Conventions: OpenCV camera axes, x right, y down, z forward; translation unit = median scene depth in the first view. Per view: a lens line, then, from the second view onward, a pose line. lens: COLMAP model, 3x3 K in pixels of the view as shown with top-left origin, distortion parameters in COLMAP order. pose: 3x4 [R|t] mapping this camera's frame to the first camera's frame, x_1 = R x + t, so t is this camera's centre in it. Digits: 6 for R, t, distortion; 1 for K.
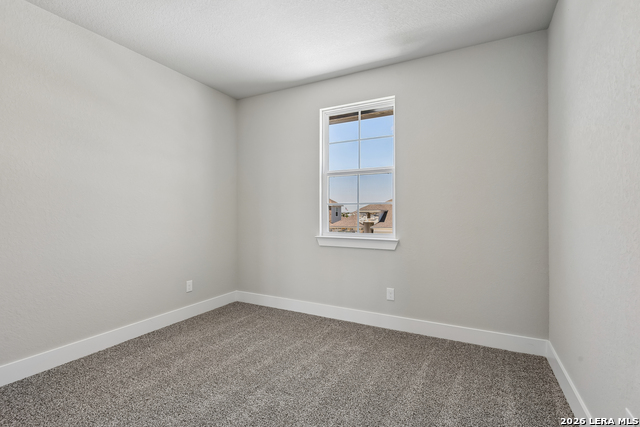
lens RADIAL K [[301.2, 0, 320.4], [0, 301.2, 211.8], [0, 0, 1]] dist [-0.000635, -0.000076]
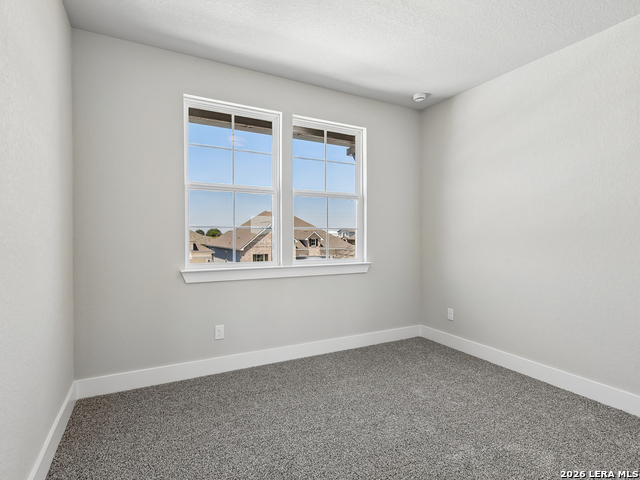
lens RADIAL K [[344.6, 0, 320.5], [0, 344.6, 239.2], [0, 0, 1]] dist [0.000995, 0.000302]
pose [[0.577157, -0.012281, 0.816541, -0.769897], [0.003090, 0.999913, 0.012855, -0.007188], [-0.816627, -0.004897, 0.577145, 0.381800]]
